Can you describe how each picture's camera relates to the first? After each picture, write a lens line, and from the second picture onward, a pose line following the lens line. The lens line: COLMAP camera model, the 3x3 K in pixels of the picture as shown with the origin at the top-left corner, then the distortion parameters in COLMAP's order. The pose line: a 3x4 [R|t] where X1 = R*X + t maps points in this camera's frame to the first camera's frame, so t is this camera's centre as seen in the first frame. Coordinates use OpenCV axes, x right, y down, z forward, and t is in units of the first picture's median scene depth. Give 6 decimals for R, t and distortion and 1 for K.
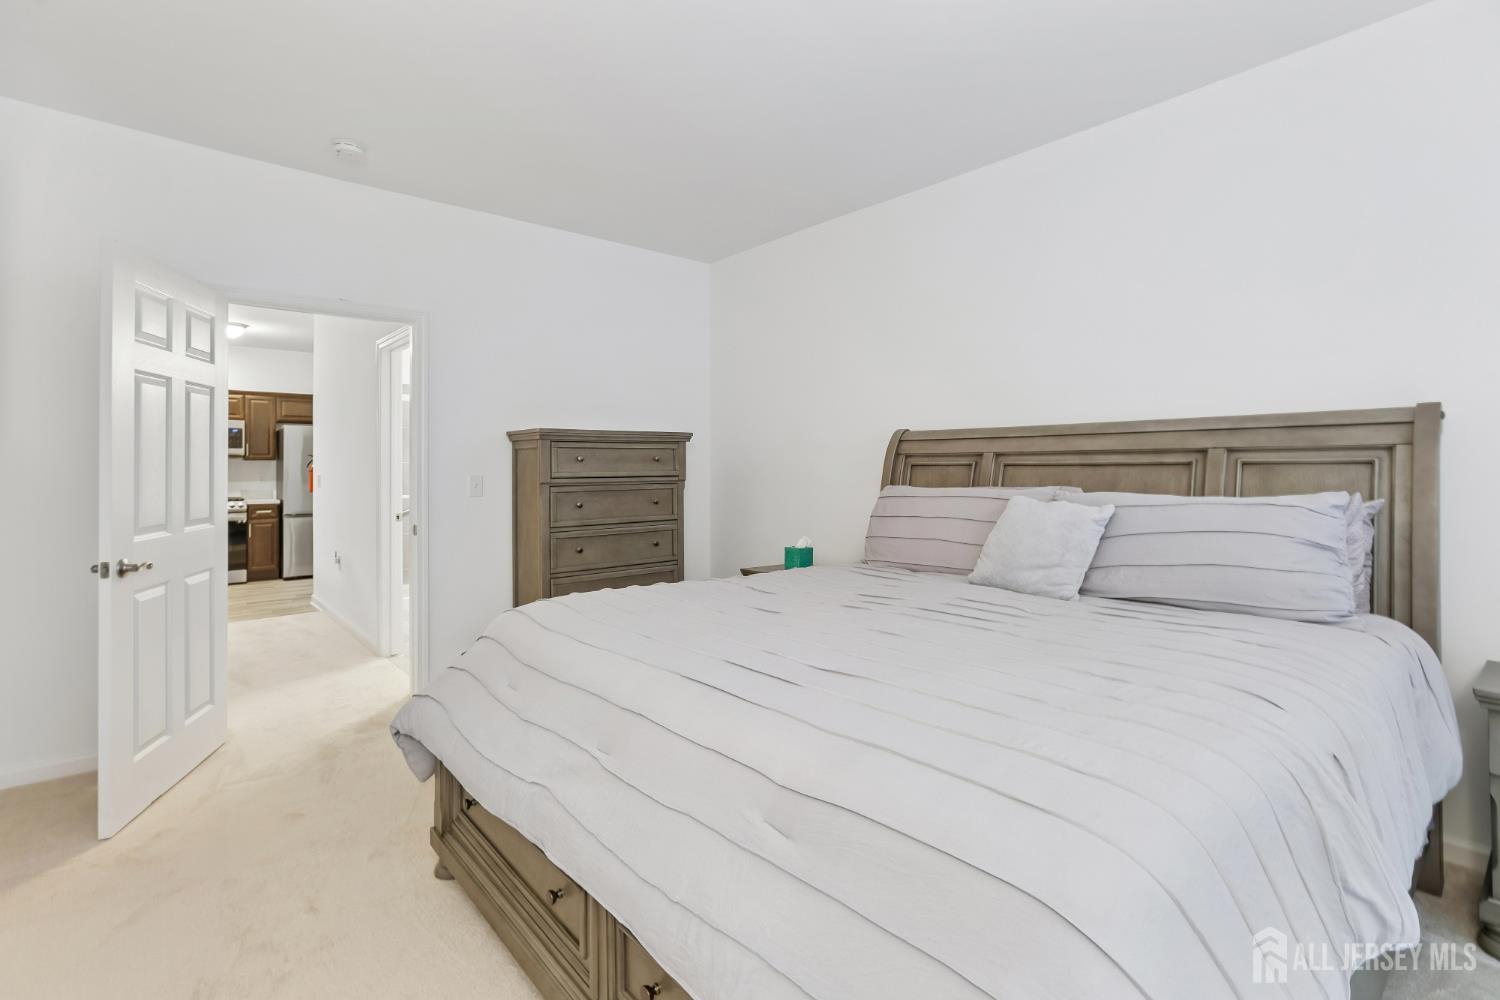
lens RADIAL K [[685.9, 0, 743.1], [0, 685.9, 469.2], [0, 0, 1]] dist [-0.033550, 0.013538]
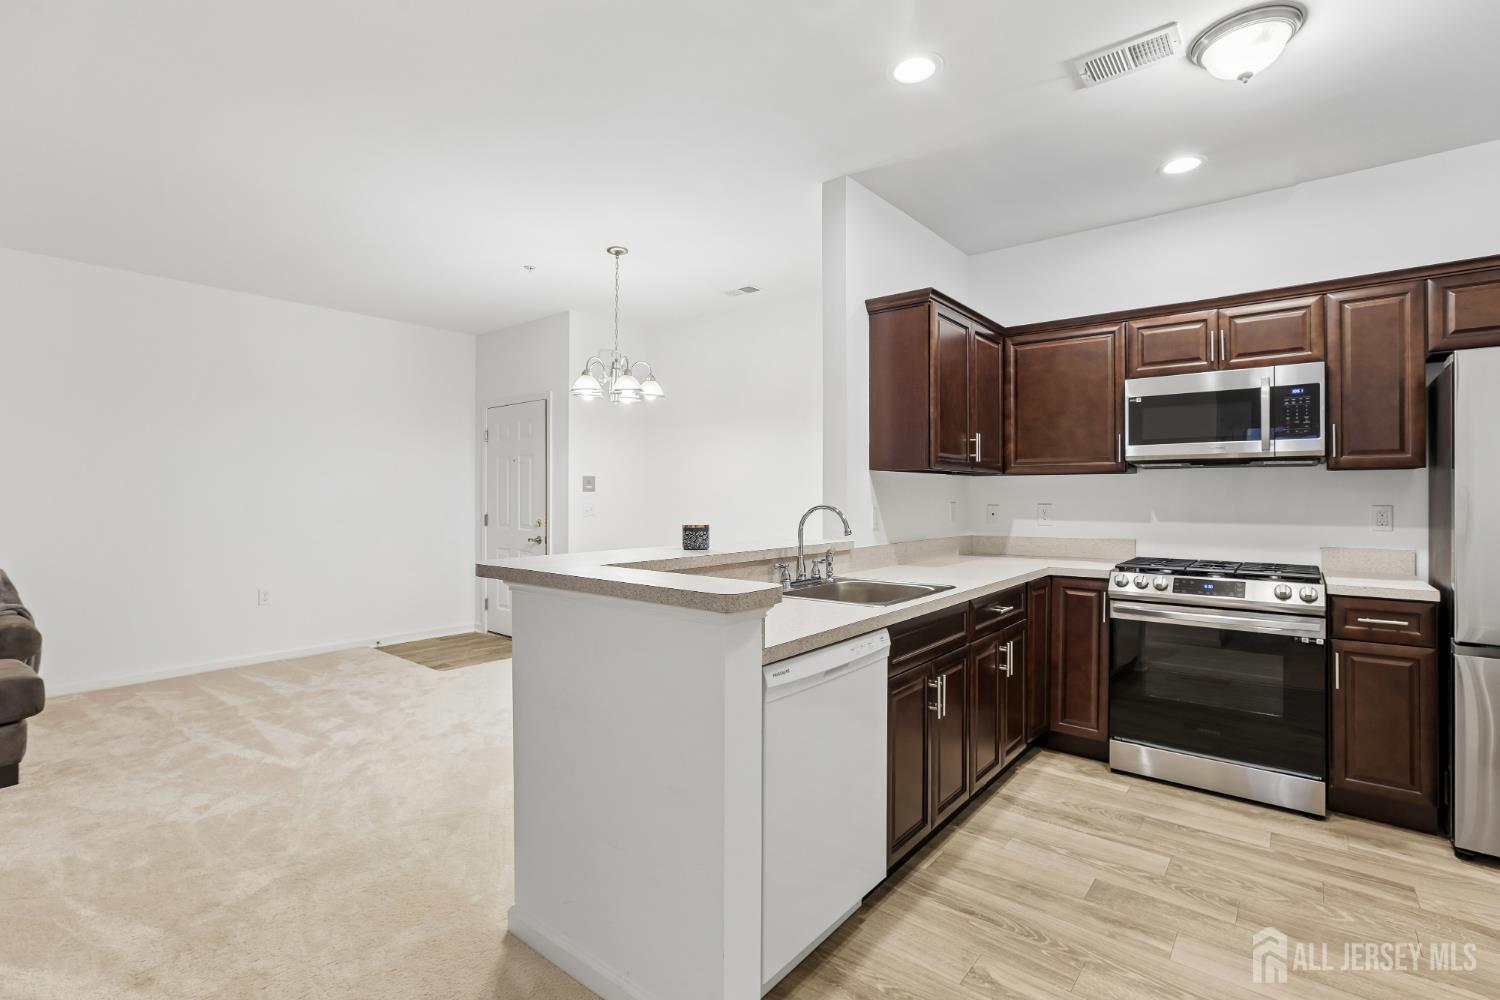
lens RADIAL K [[685.9, 0, 737.5], [0, 685.9, 496.8], [0, 0, 1]] dist [-0.033550, 0.013538]
pose [[0.156643, -0.002541, -0.987652, -0.426055], [0.002589, 0.999994, -0.002162, 0.001587], [0.987652, -0.002218, 0.156649, 0.627747]]
